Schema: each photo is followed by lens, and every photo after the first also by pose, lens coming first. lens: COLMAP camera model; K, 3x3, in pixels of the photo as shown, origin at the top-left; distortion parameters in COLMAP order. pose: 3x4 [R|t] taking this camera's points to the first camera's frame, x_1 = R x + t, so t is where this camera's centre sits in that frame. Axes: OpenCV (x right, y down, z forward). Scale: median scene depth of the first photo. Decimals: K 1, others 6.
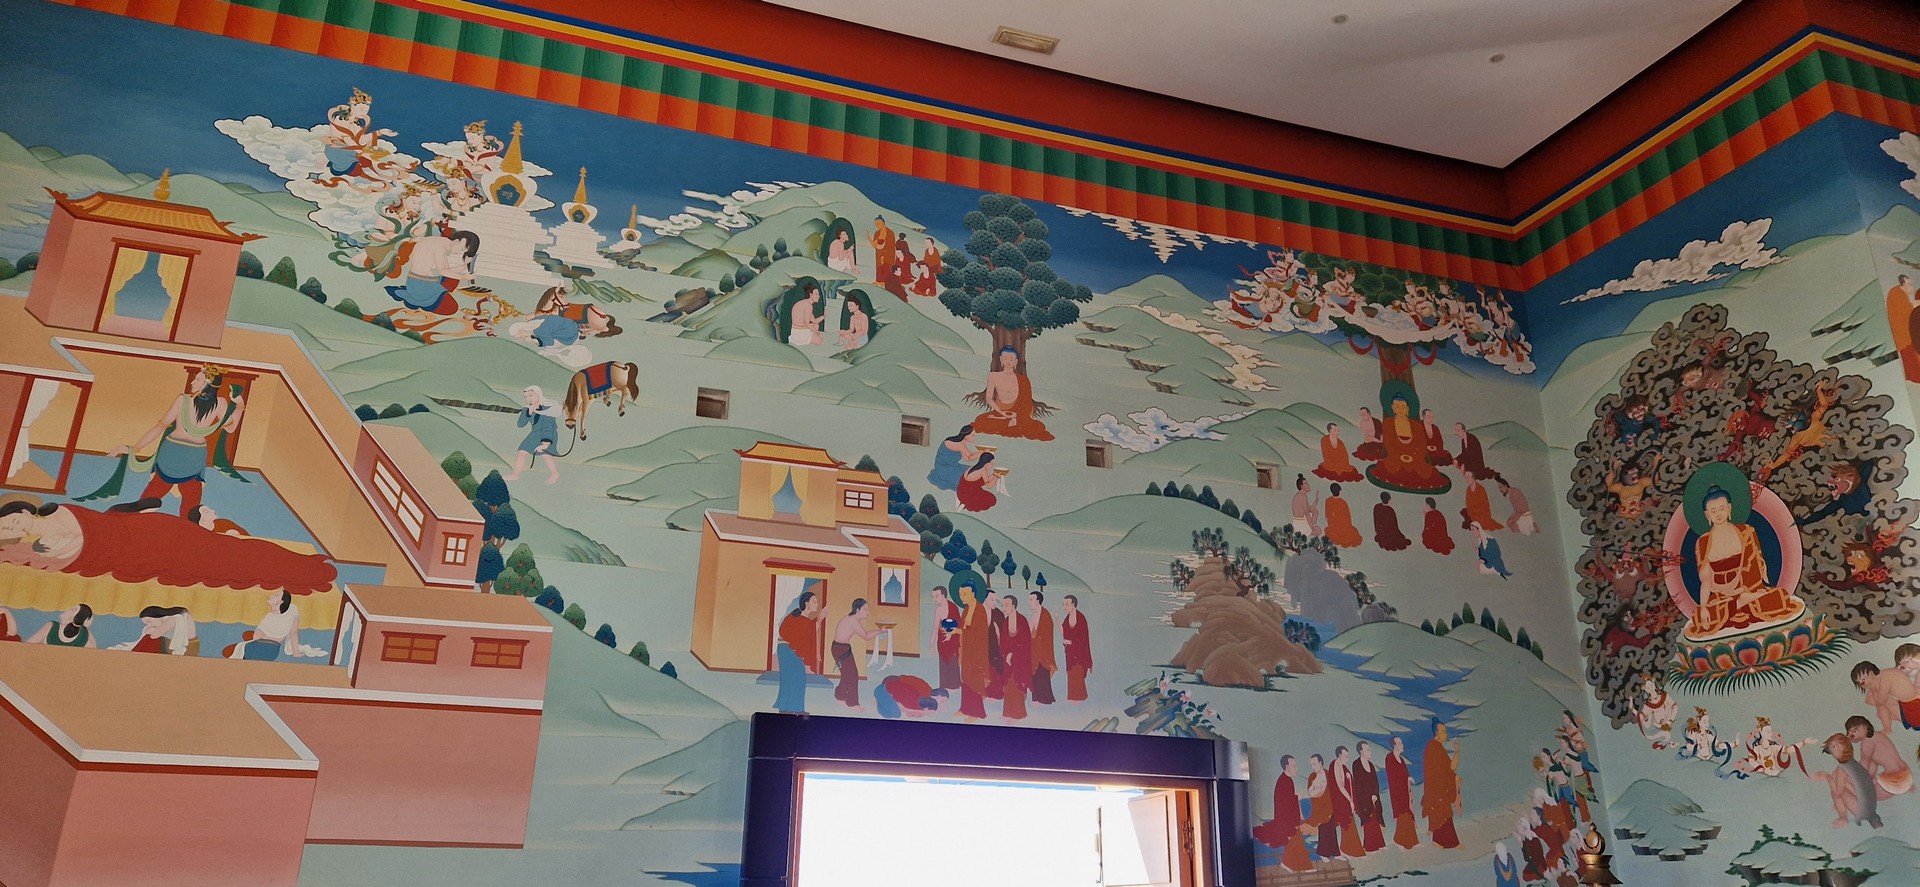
lens RADIAL K [[1282.1, 0, 956.1], [0, 1282.1, 443.4], [0, 0, 1]] dist [0.037396, -0.034350]
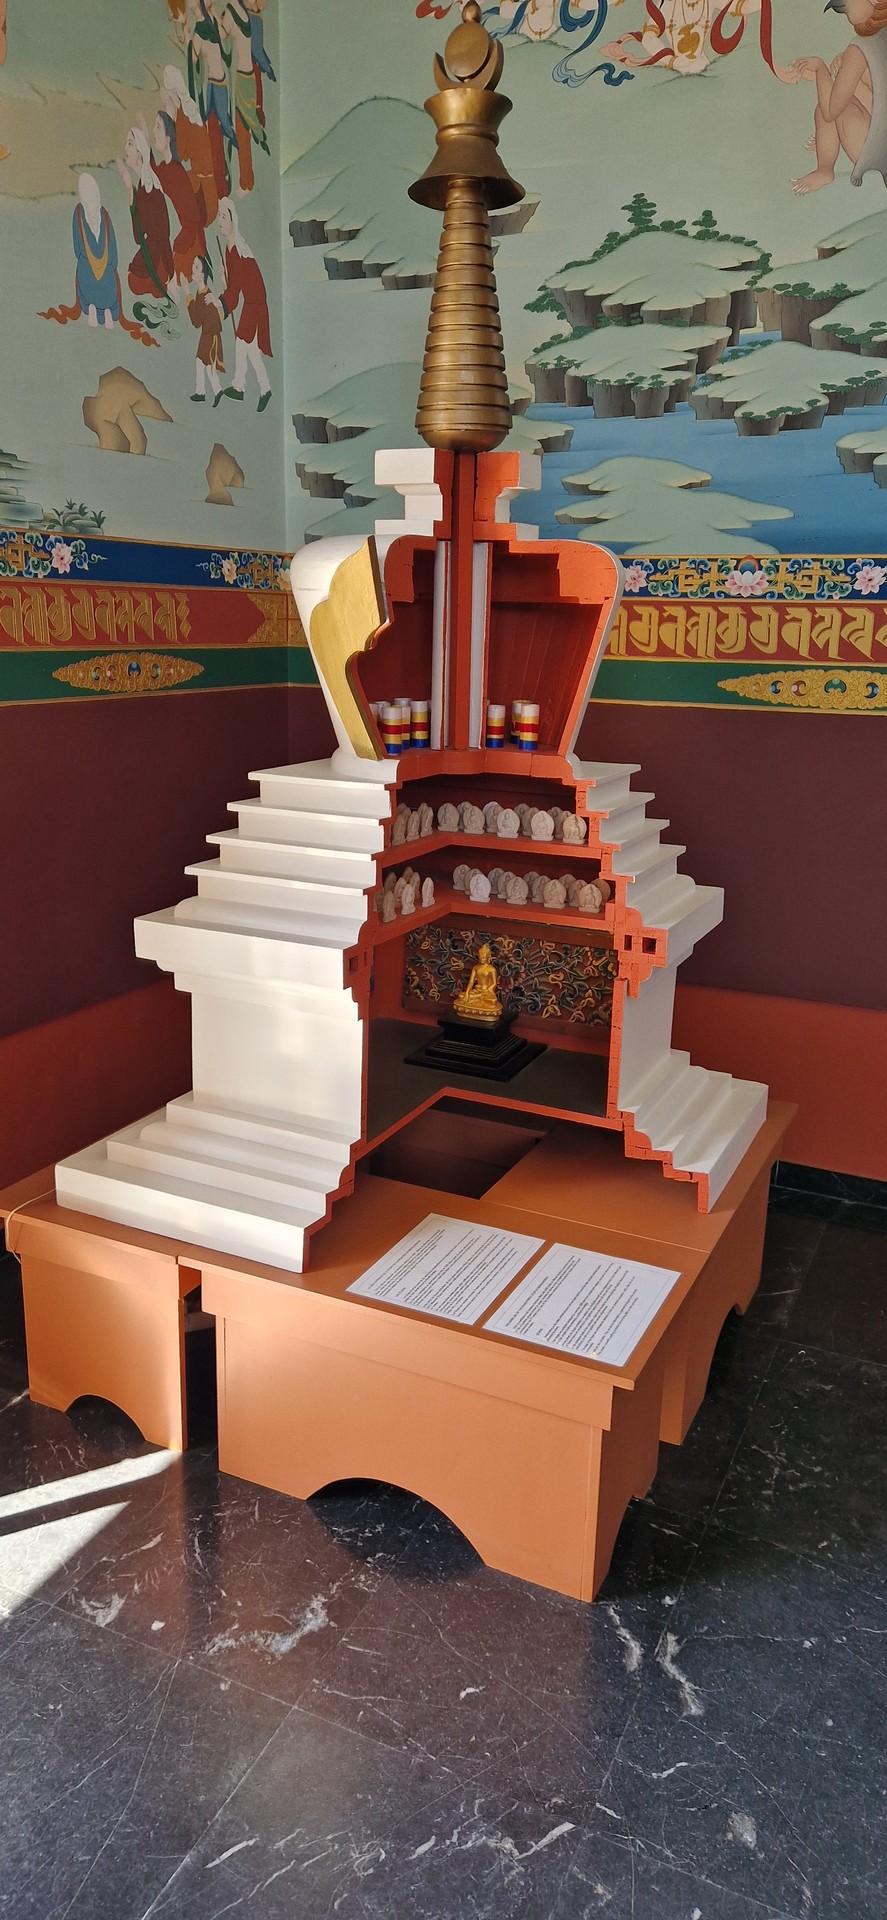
lens RADIAL K [[1282.1, 0, 445.0], [0, 1282.1, 964.1], [0, 0, 1]] dist [0.037396, -0.034350]
pose [[0.701703, -0.194754, 0.685334, 0.195741], [-0.255849, 0.828873, 0.497504, 0.302405], [-0.664947, -0.524442, 0.531796, 0.635917]]
